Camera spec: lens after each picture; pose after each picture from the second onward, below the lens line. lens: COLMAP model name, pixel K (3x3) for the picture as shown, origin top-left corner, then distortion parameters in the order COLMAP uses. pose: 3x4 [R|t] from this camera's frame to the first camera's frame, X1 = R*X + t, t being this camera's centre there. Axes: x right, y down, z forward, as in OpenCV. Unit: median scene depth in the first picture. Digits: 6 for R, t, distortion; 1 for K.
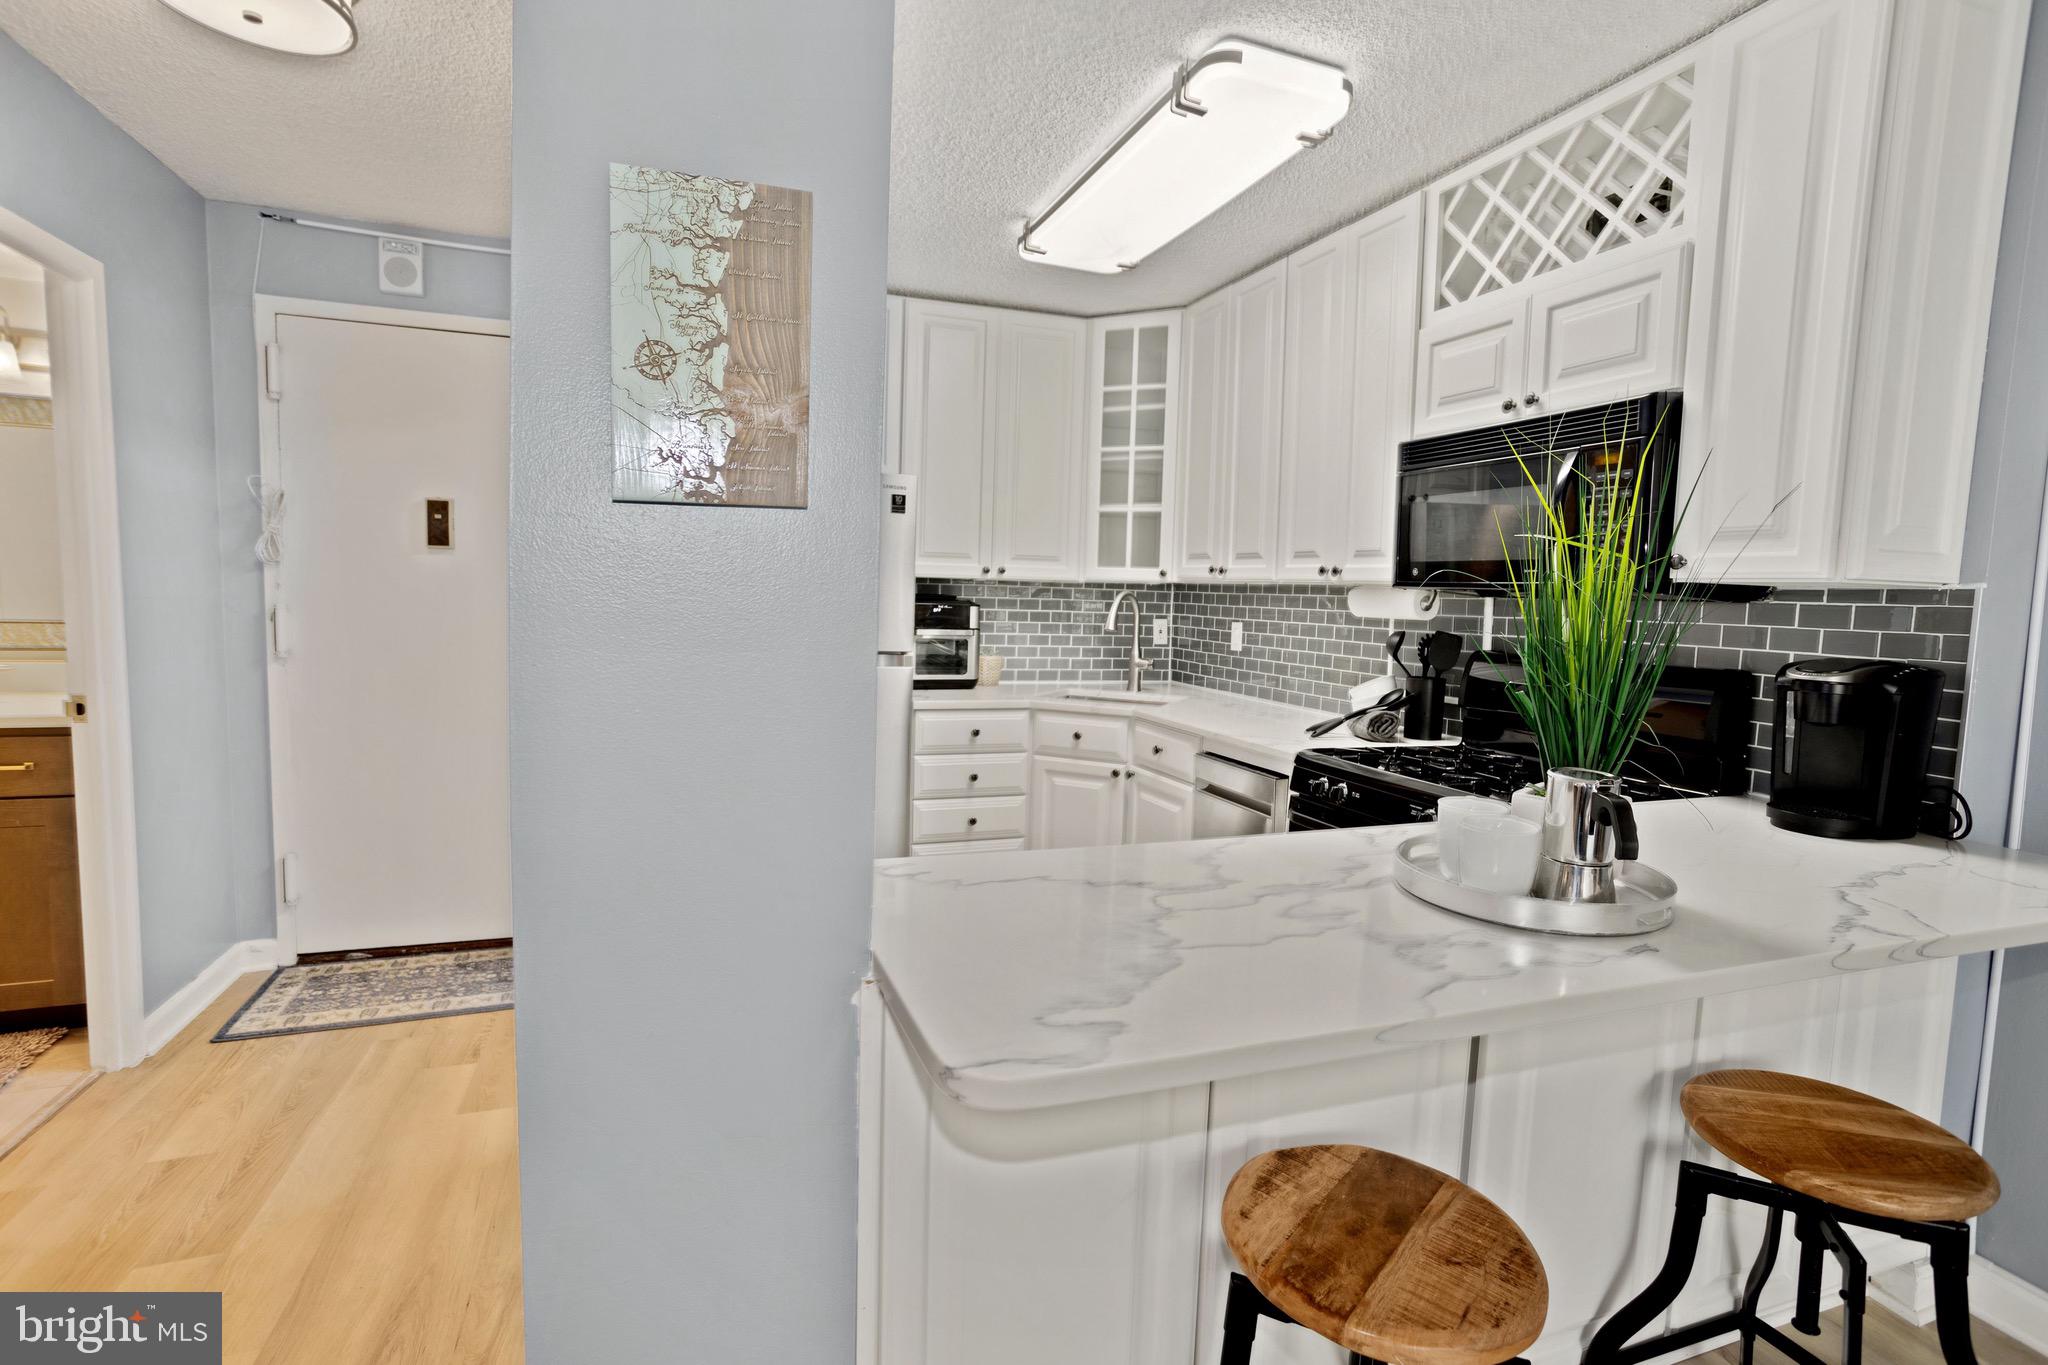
lens RADIAL K [[977.7, 0, 1021.2], [0, 977.7, 648.1], [0, 0, 1]] dist [-0.035875, 0.015845]
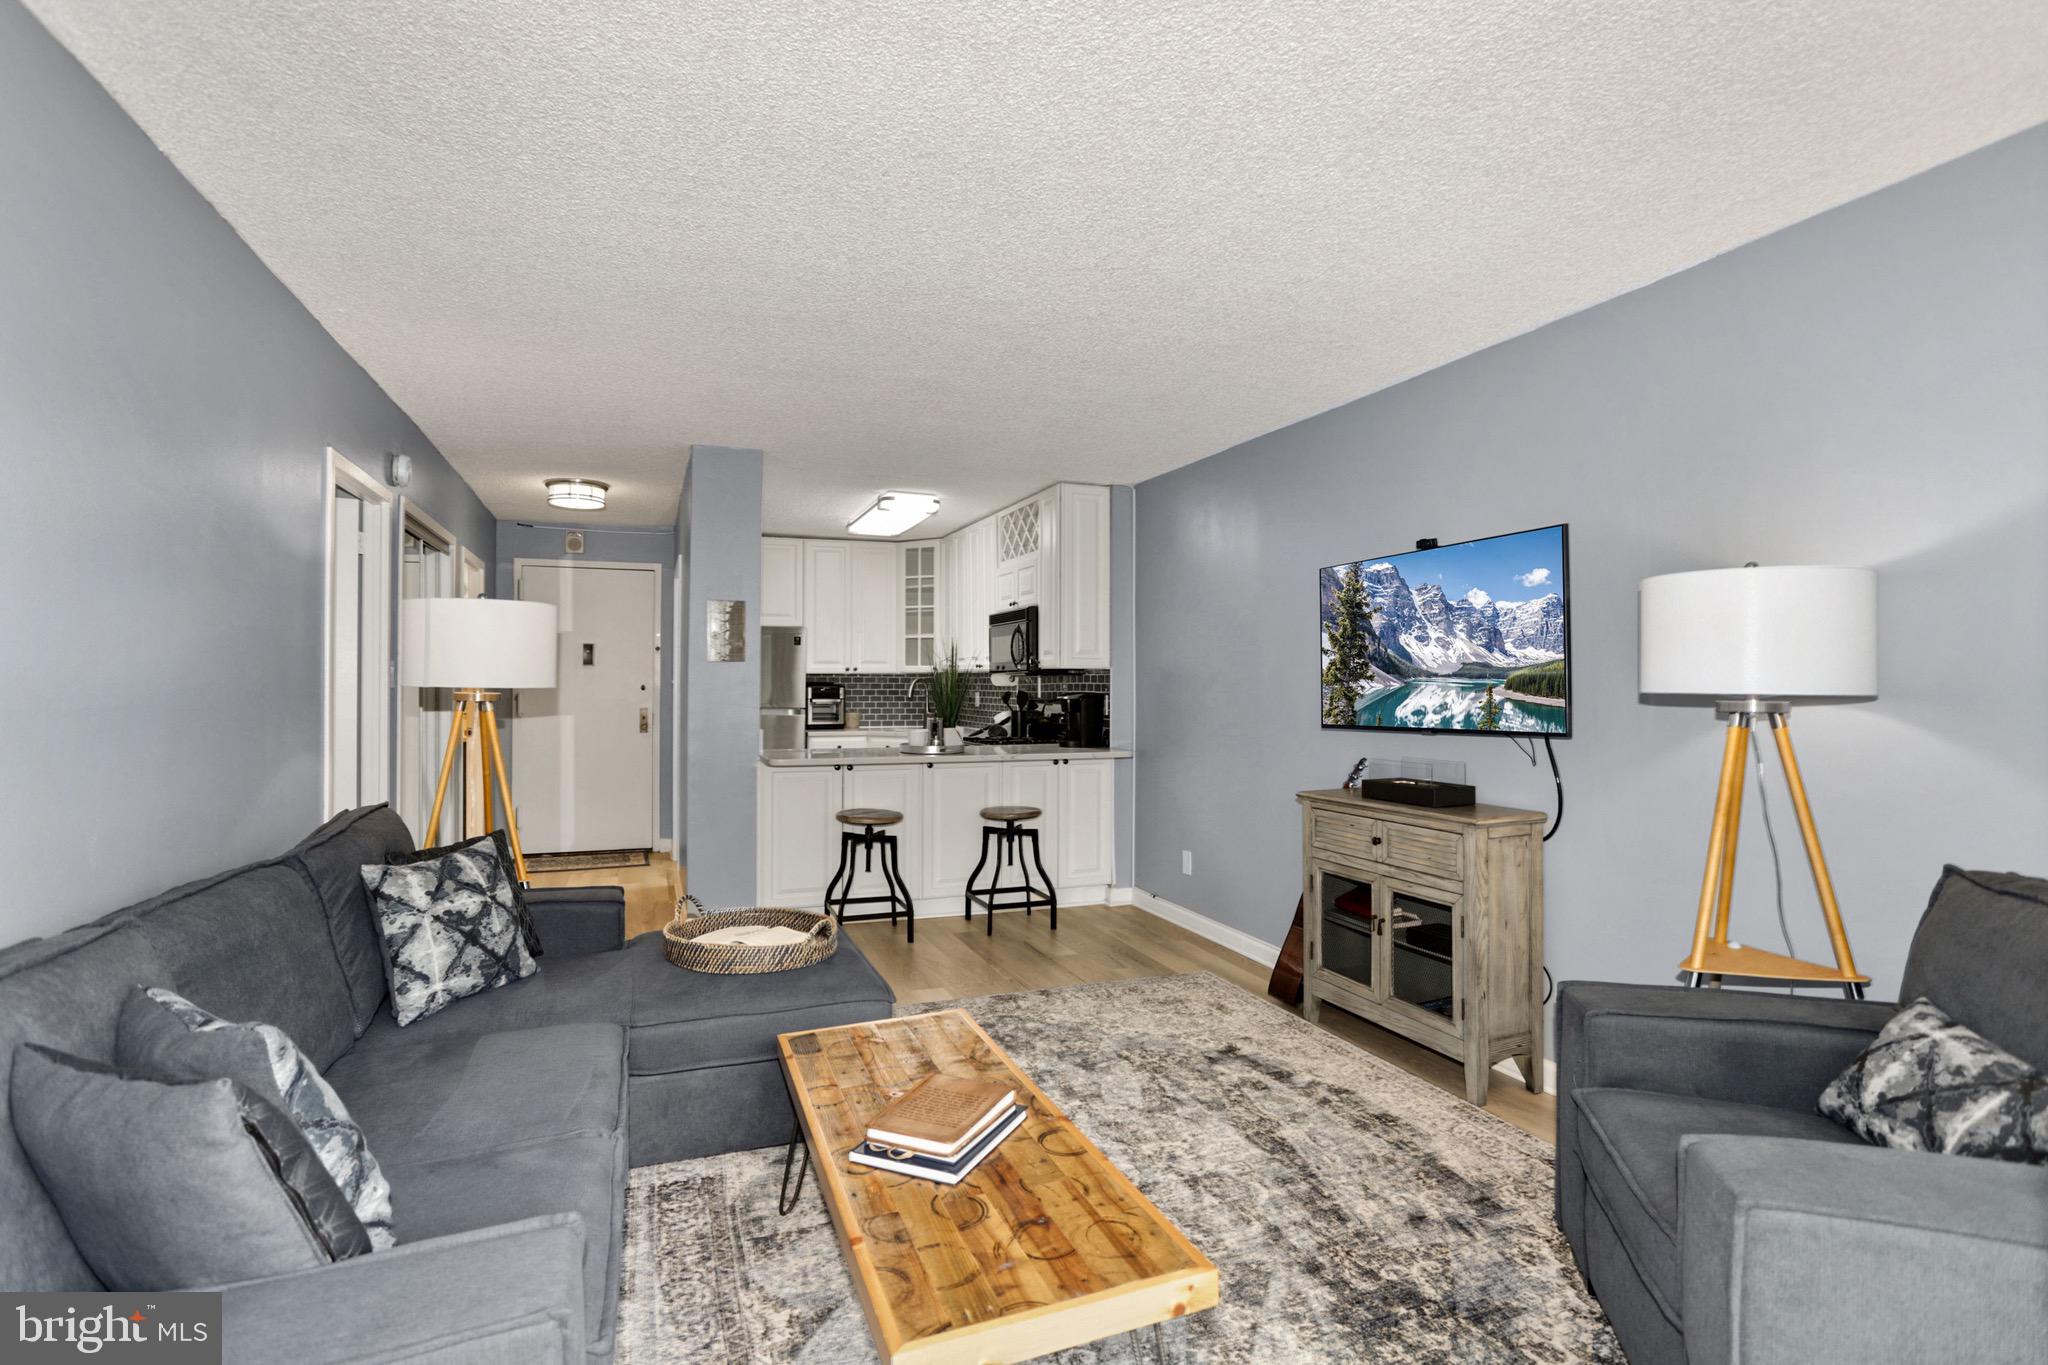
lens RADIAL K [[988.7, 0, 1025.0], [0, 988.7, 675.3], [0, 0, 1]] dist [-0.062063, 0.035490]
pose [[0.999029, -0.028095, 0.033928, 0.264904], [0.030062, 0.997810, -0.058919, 0.064680], [-0.032198, 0.059882, 0.997686, -1.047984]]
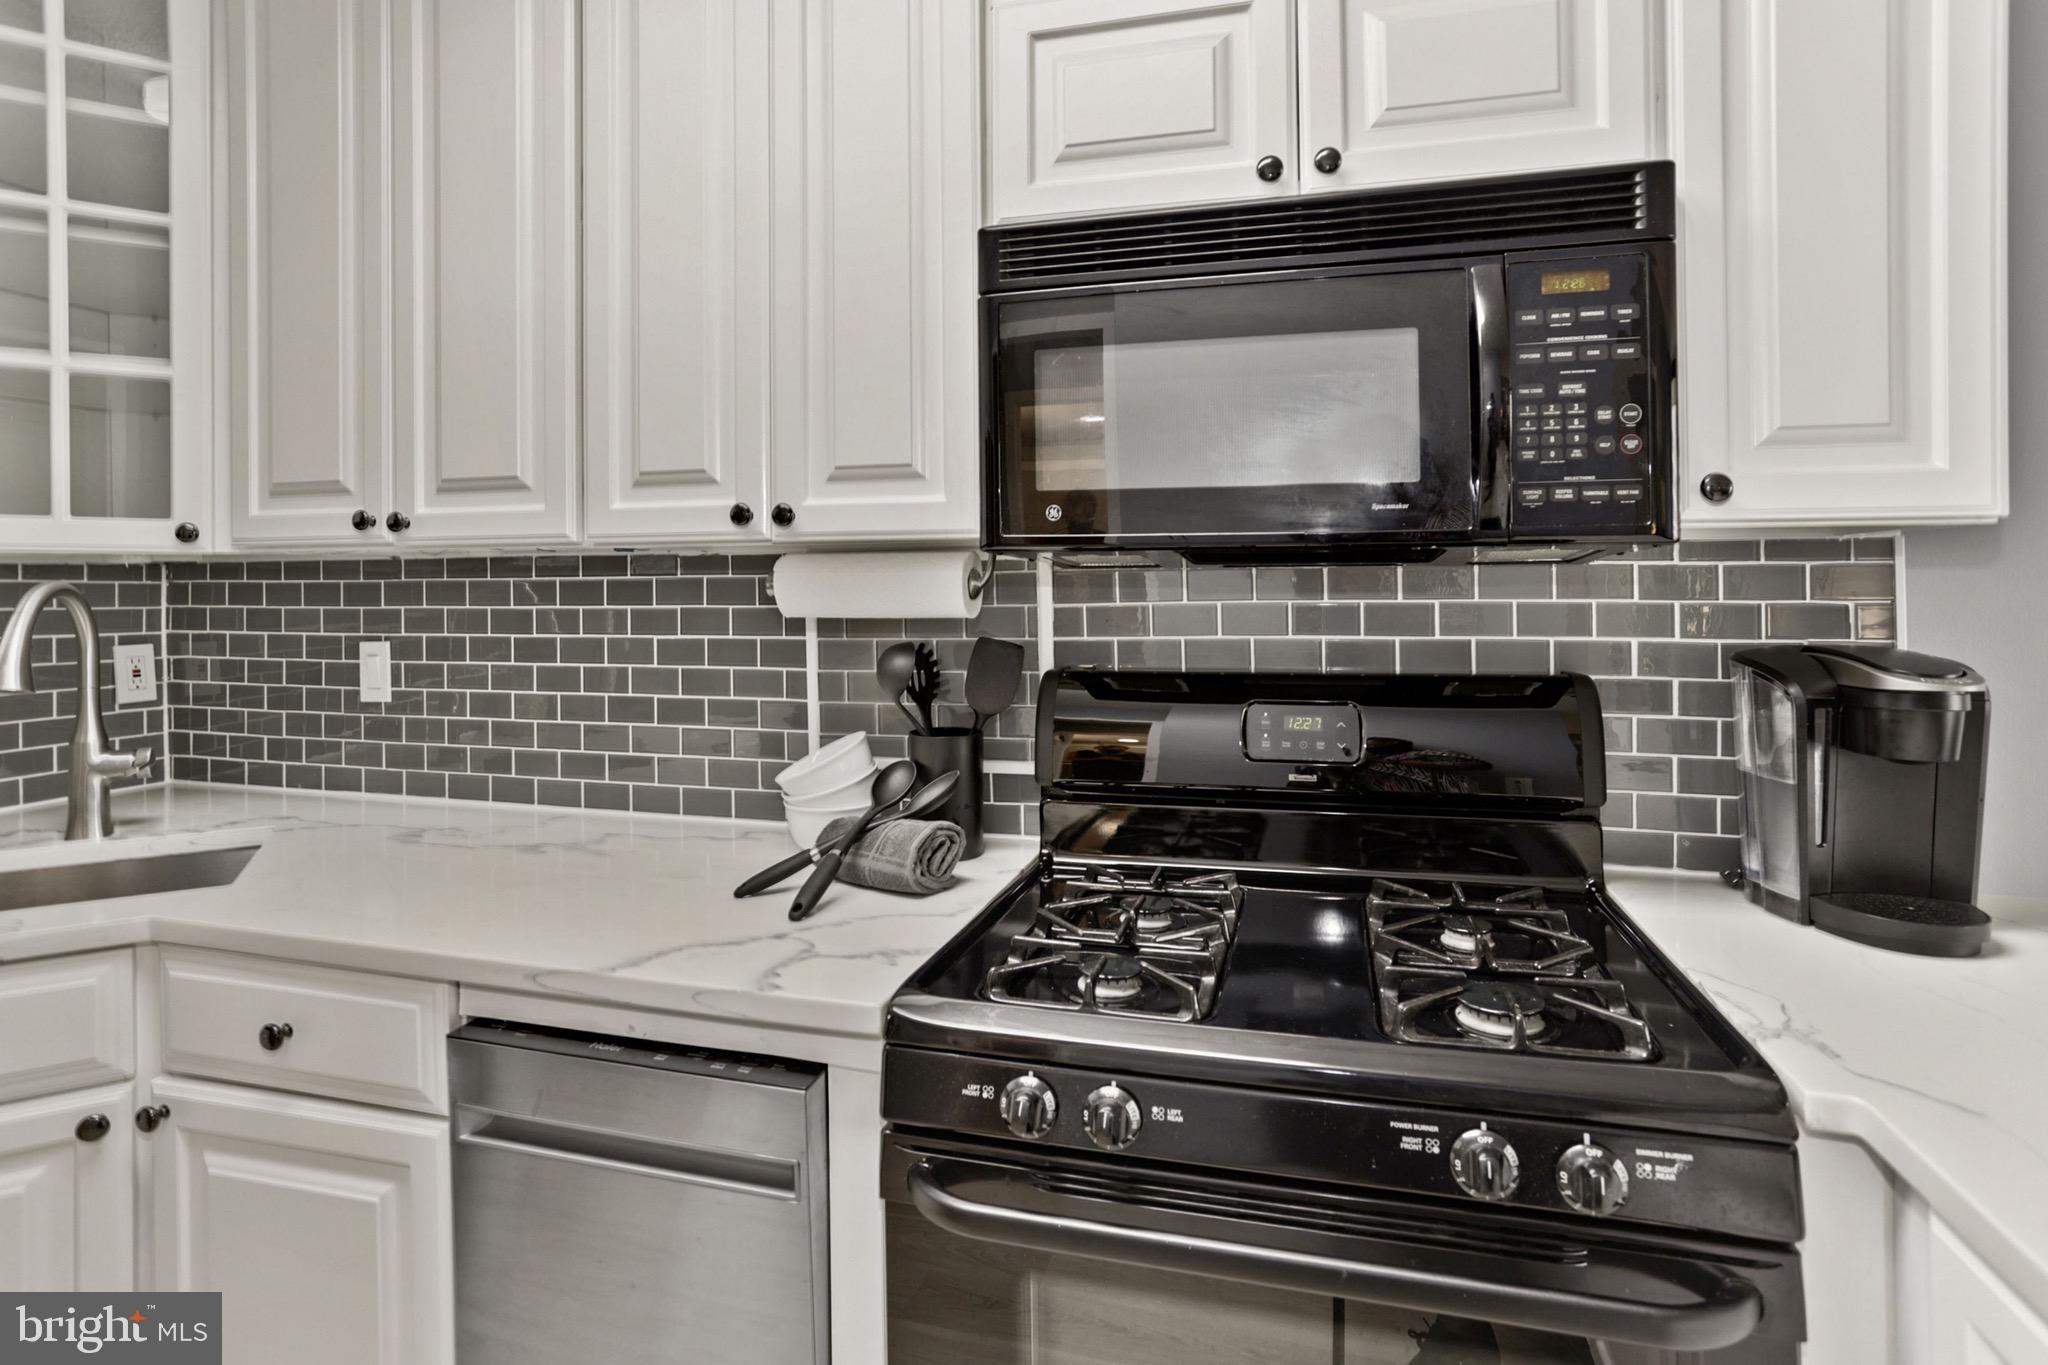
lens RADIAL K [[1020.7, 0, 1034.6], [0, 1020.7, 585.1], [0, 0, 1]] dist [-0.024887, 0.001054]
pose [[0.574720, -0.032729, 0.817695, 0.009519], [0.071370, 0.997397, -0.010241, -0.027053], [-0.815232, 0.064245, 0.575560, 0.484090]]
